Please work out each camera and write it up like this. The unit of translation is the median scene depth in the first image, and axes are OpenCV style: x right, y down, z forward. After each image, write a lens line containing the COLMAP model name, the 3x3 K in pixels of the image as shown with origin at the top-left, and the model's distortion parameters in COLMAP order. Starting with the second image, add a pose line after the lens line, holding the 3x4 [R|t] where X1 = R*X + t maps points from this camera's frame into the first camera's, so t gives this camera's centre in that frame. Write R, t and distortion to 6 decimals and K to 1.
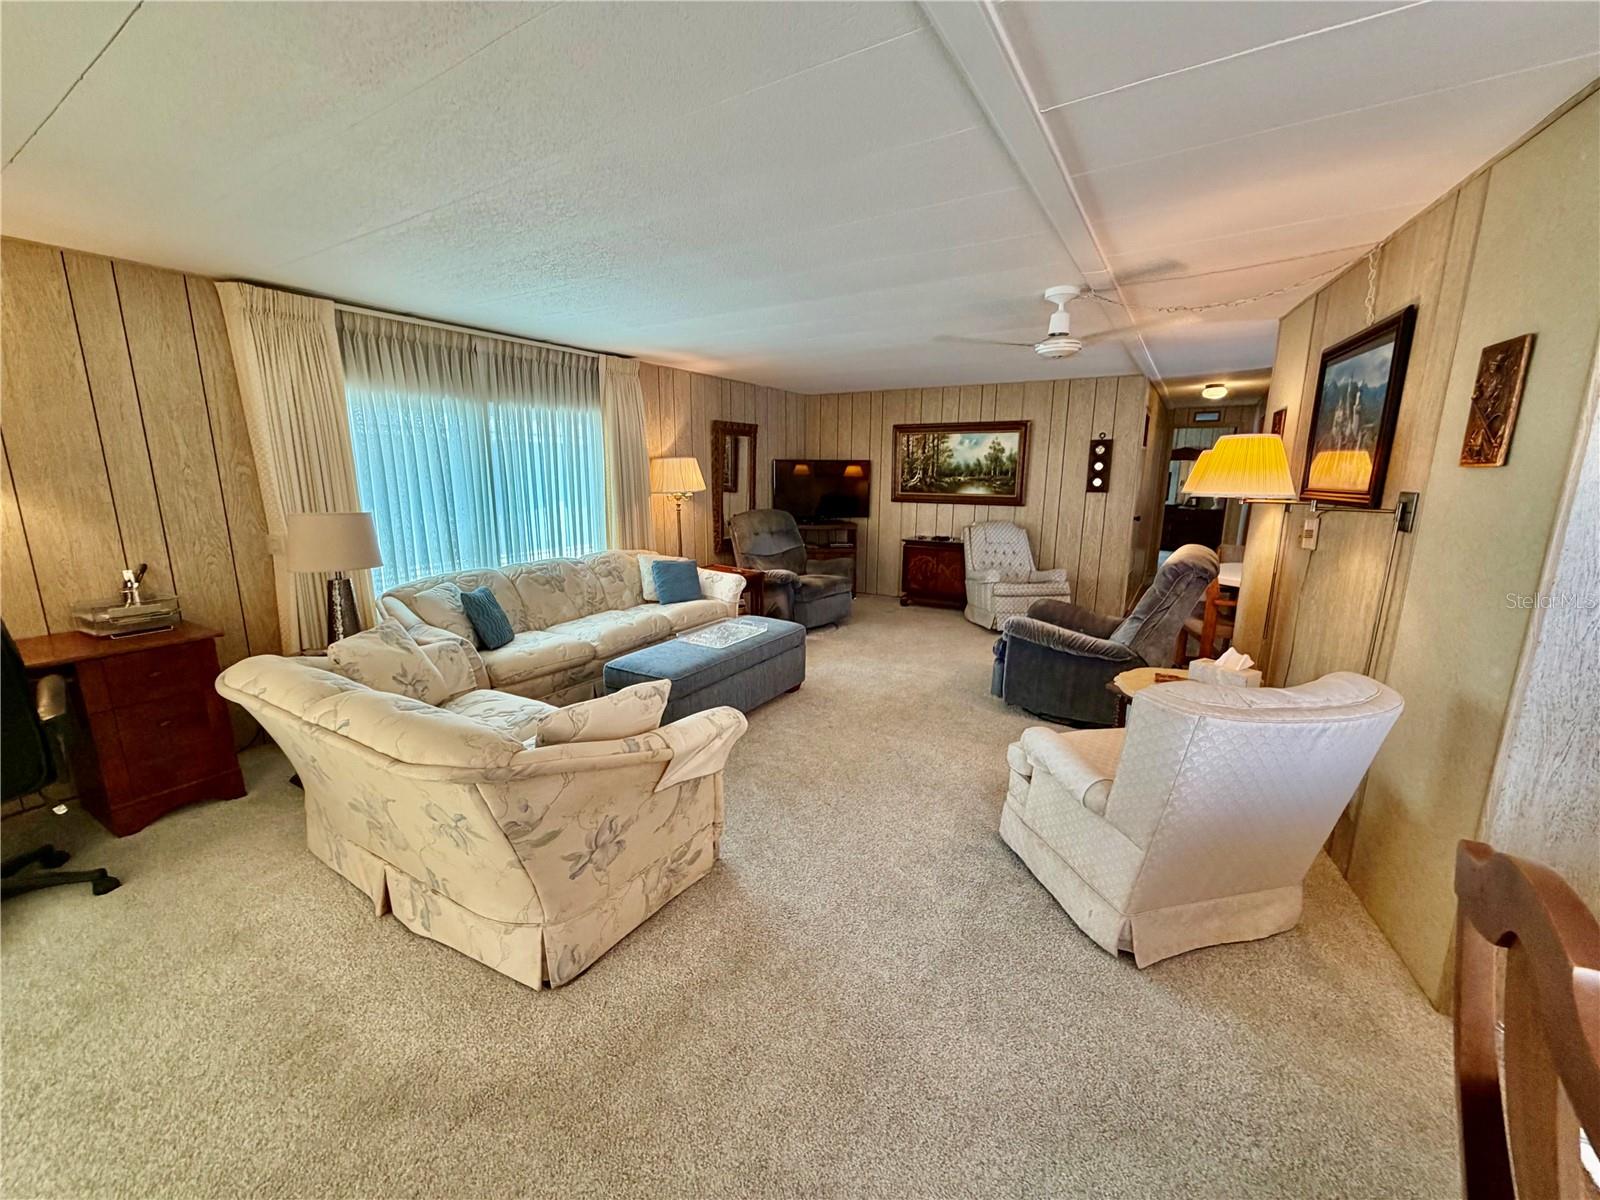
lens RADIAL K [[638.0, 0, 796.6], [0, 638.0, 600.4], [0, 0, 1]] dist [-0.000604, 0.000575]
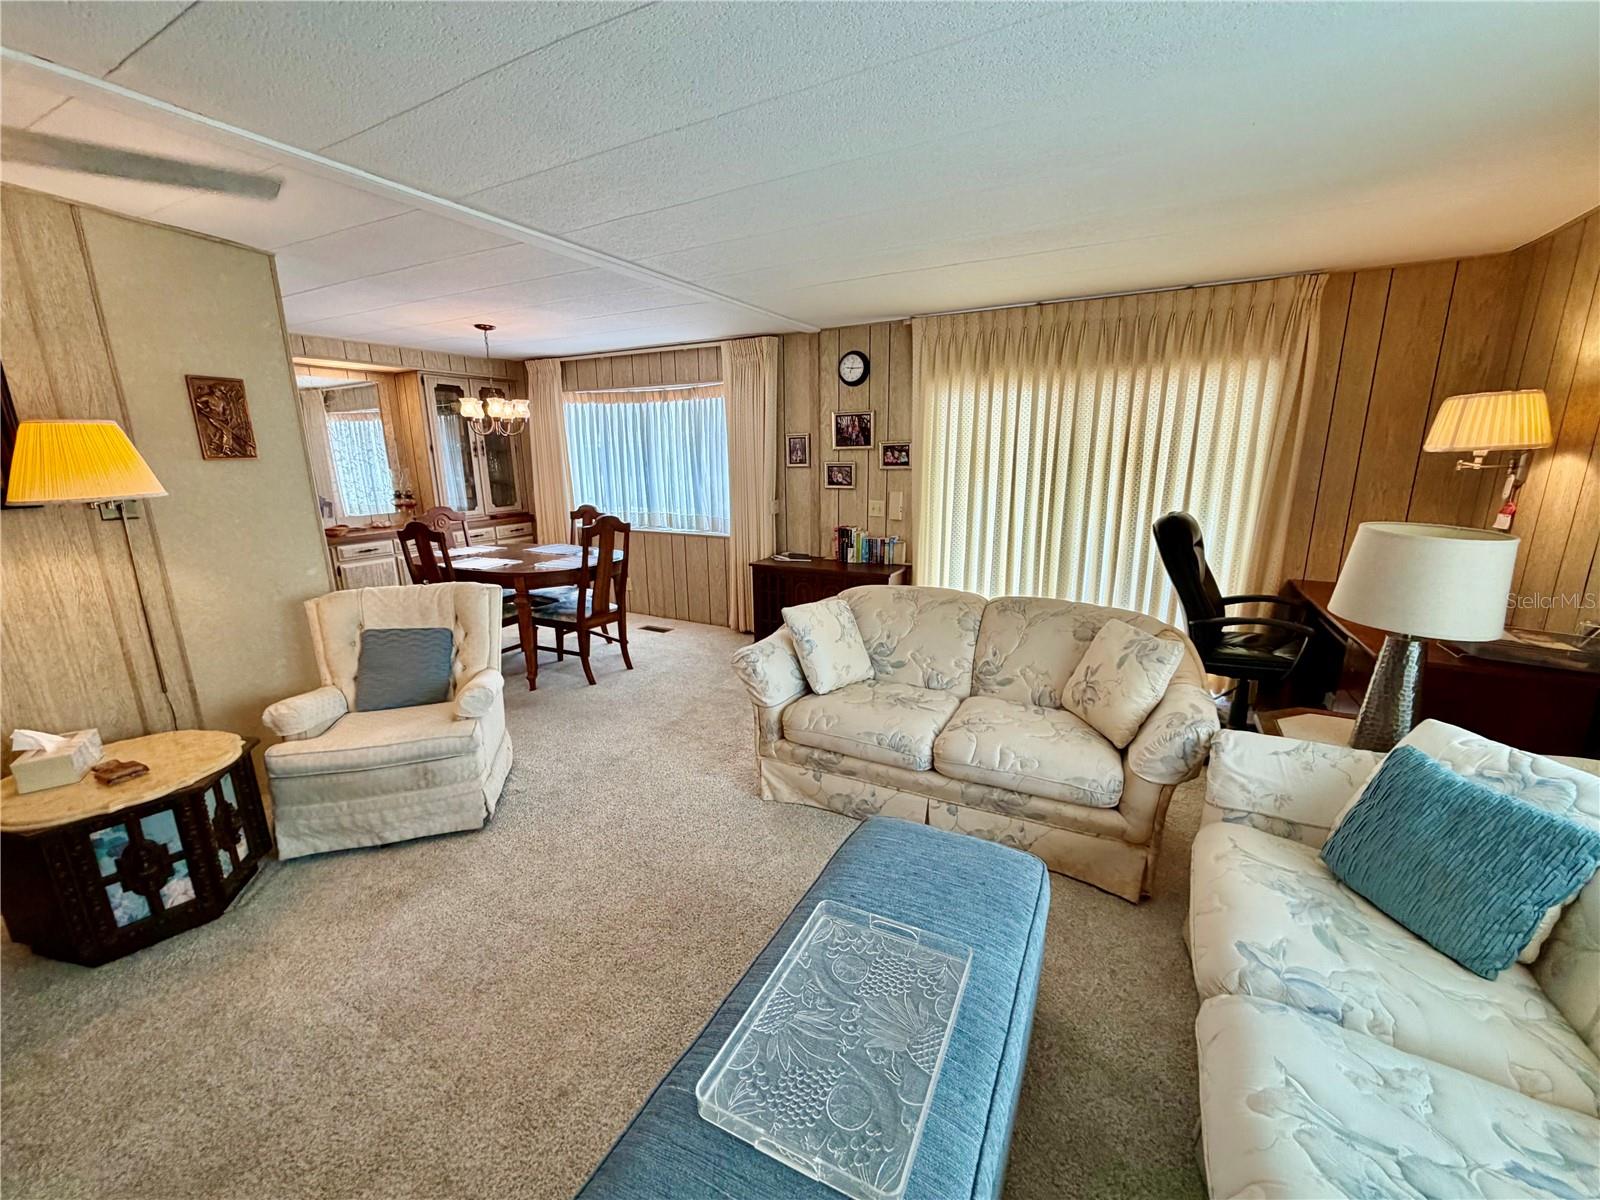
lens RADIAL K [[638.0, 0, 796.6], [0, 638.0, 600.4], [0, 0, 1]] dist [-0.000604, 0.000575]
pose [[-0.997622, 0.018842, -0.066303, -0.072455], [-0.010351, 0.910056, 0.414356, -0.250535], [0.068147, 0.414057, -0.907697, 1.194643]]
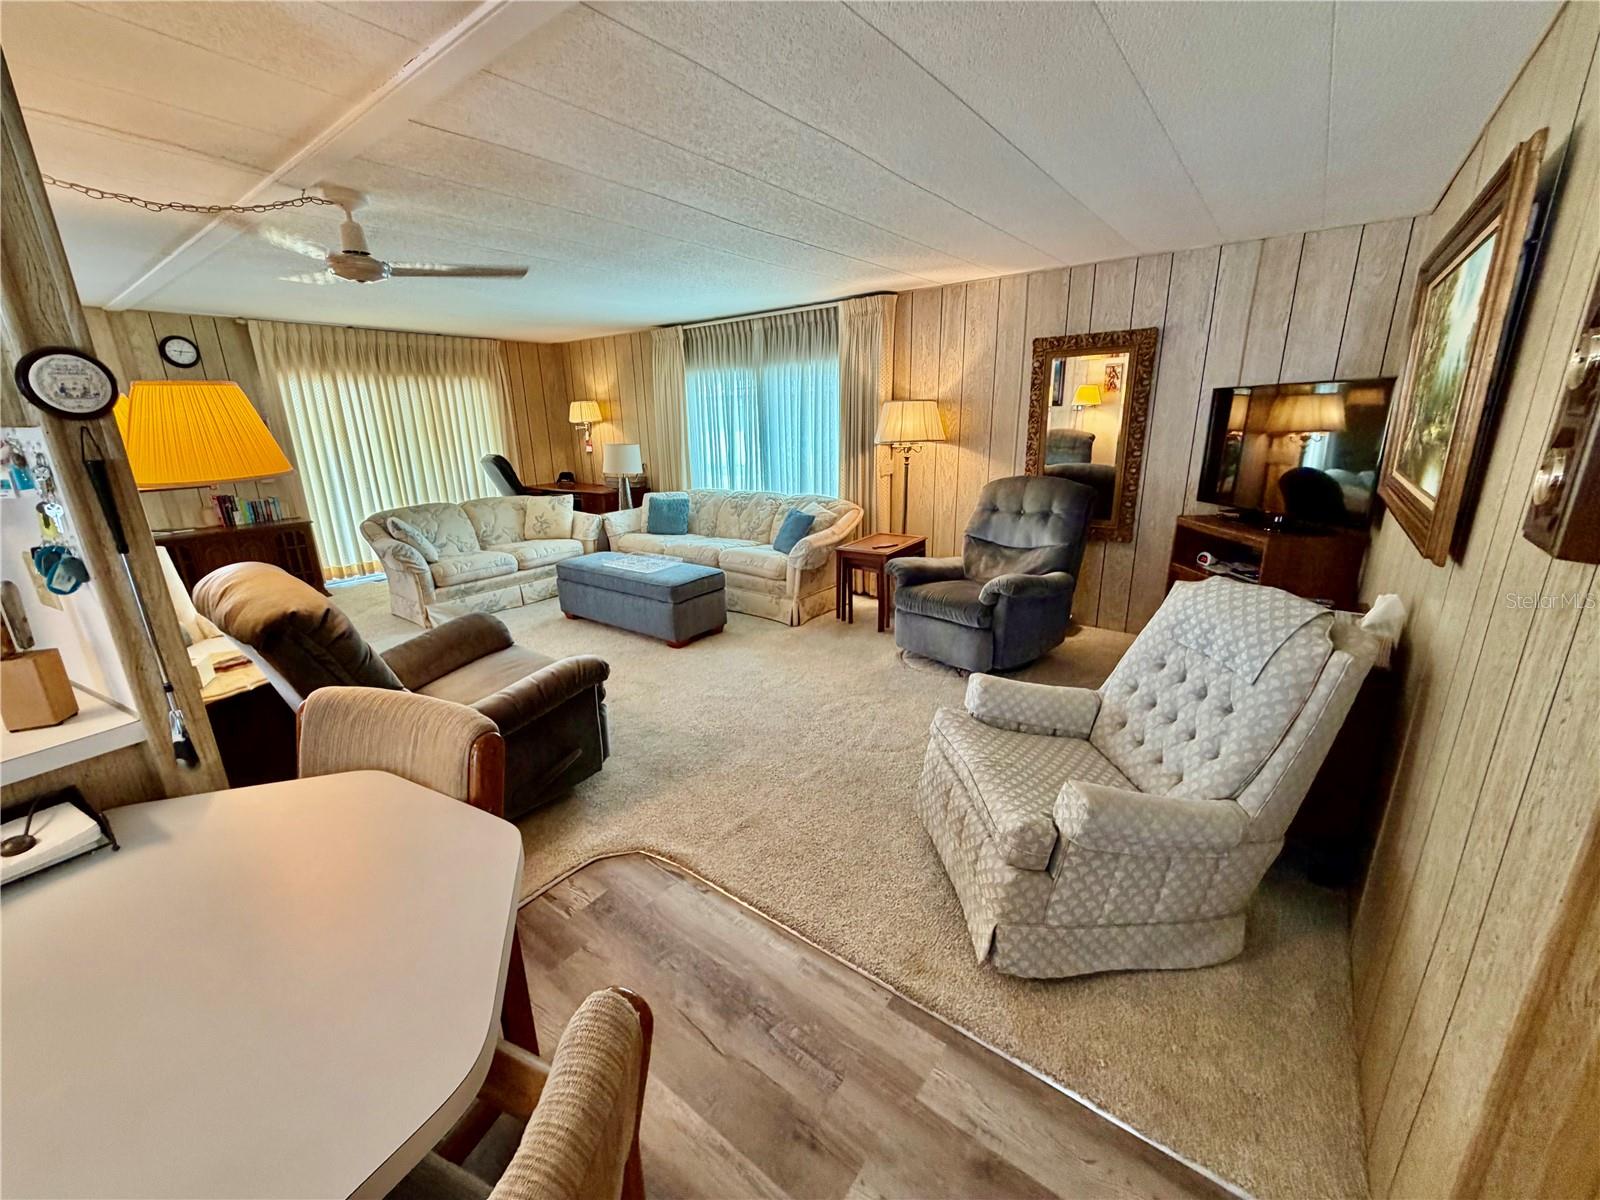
lens RADIAL K [[638.0, 0, 796.6], [0, 638.0, 600.4], [0, 0, 1]] dist [-0.000604, 0.000575]
pose [[-0.098608, 0.268965, -0.958089, 1.009321], [-0.178641, 0.942356, 0.282934, -0.268768], [0.978961, 0.199053, -0.044876, 1.354542]]
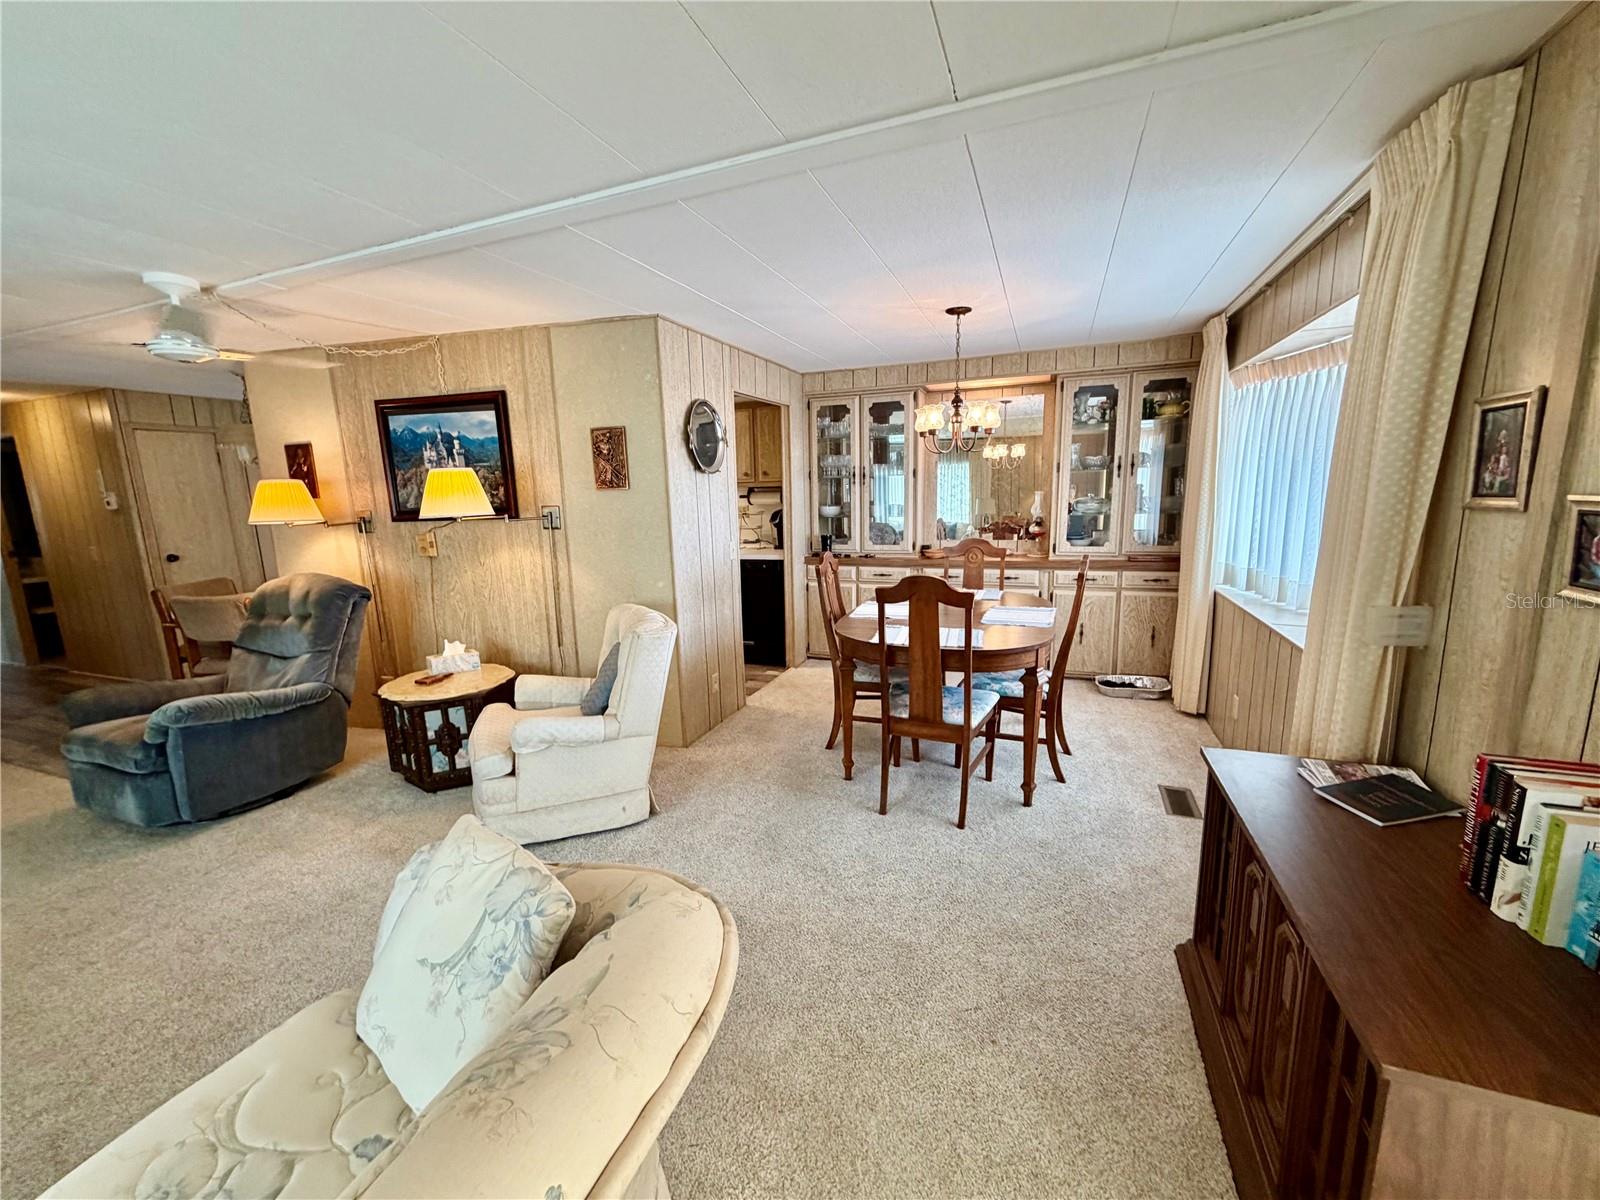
lens RADIAL K [[638.0, 0, 796.6], [0, 638.0, 600.4], [0, 0, 1]] dist [-0.000604, 0.000575]
pose [[-0.185511, -0.175361, 0.966868, -0.455728], [0.220137, 0.951522, 0.214815, -0.083022], [-0.957667, 0.252694, -0.137915, 0.373611]]
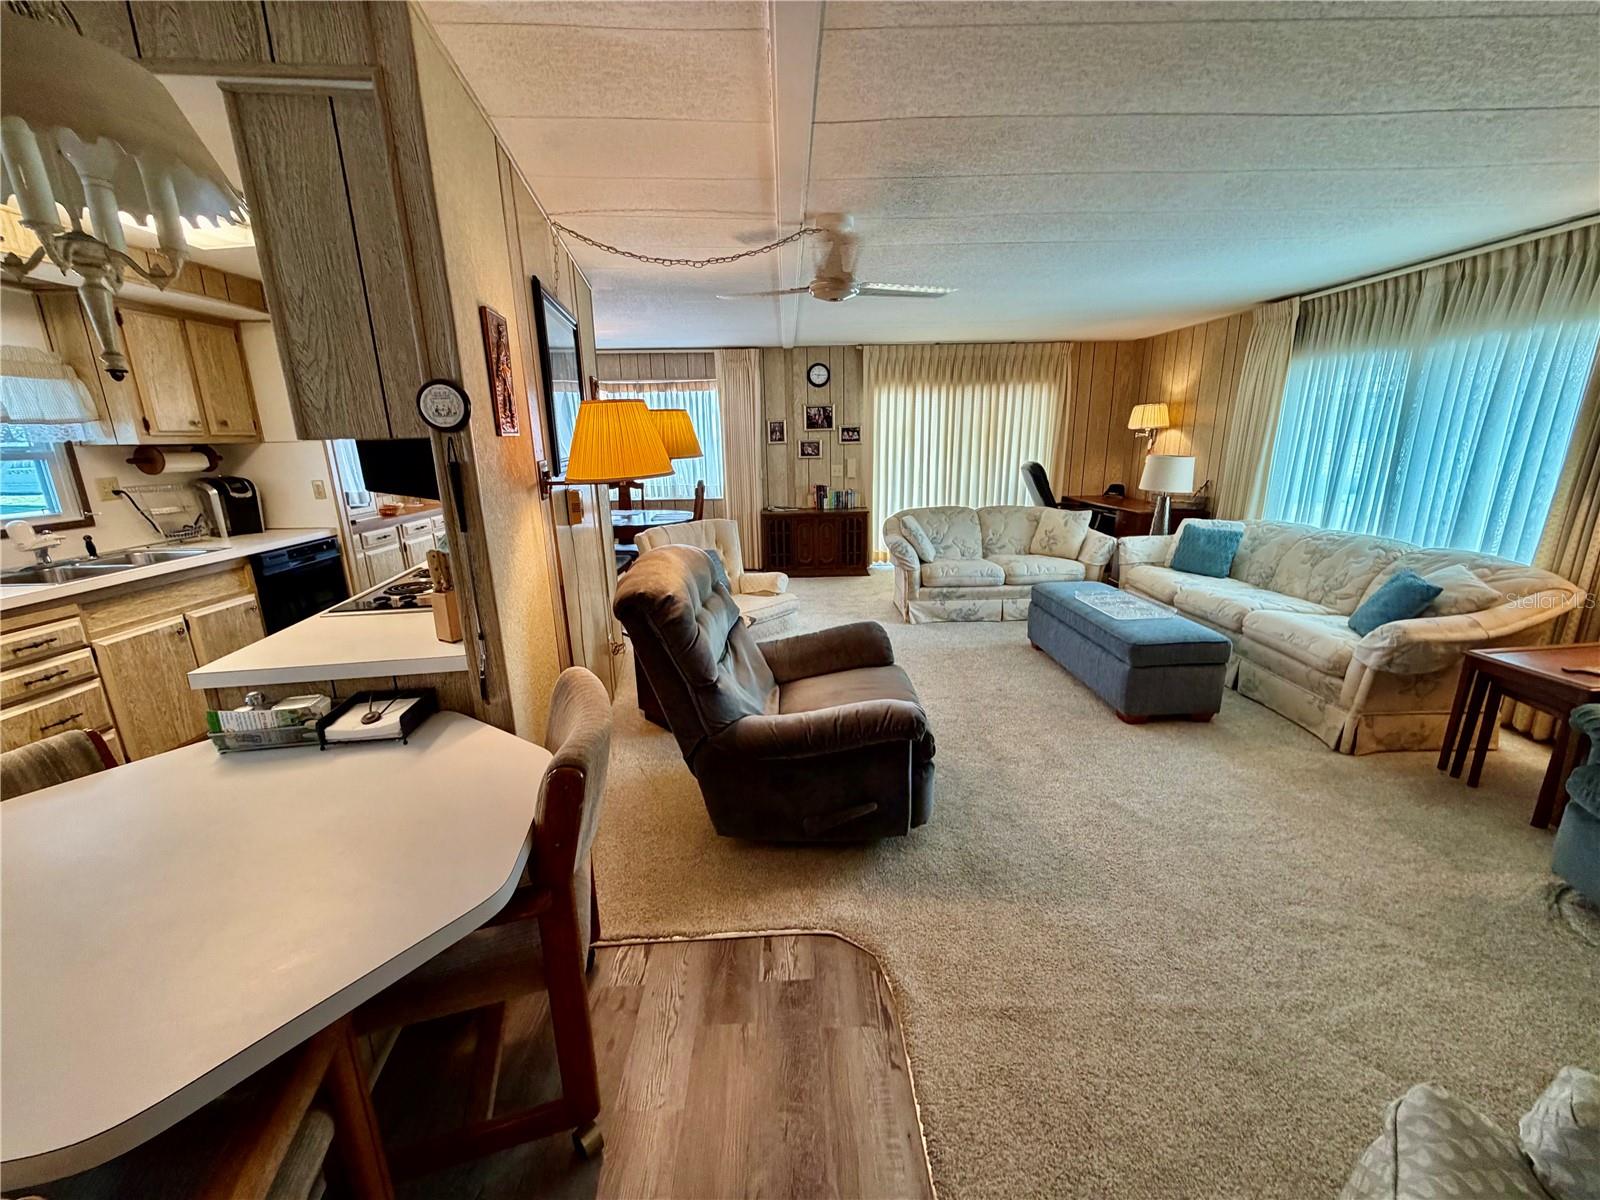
lens RADIAL K [[638.0, 0, 796.6], [0, 638.0, 600.4], [0, 0, 1]] dist [-0.000604, 0.000575]
pose [[-0.837856, 0.144678, -0.526370, 0.789252], [-0.096751, 0.909618, 0.404023, -0.290812], [0.537248, 0.389440, -0.748131, 1.454452]]
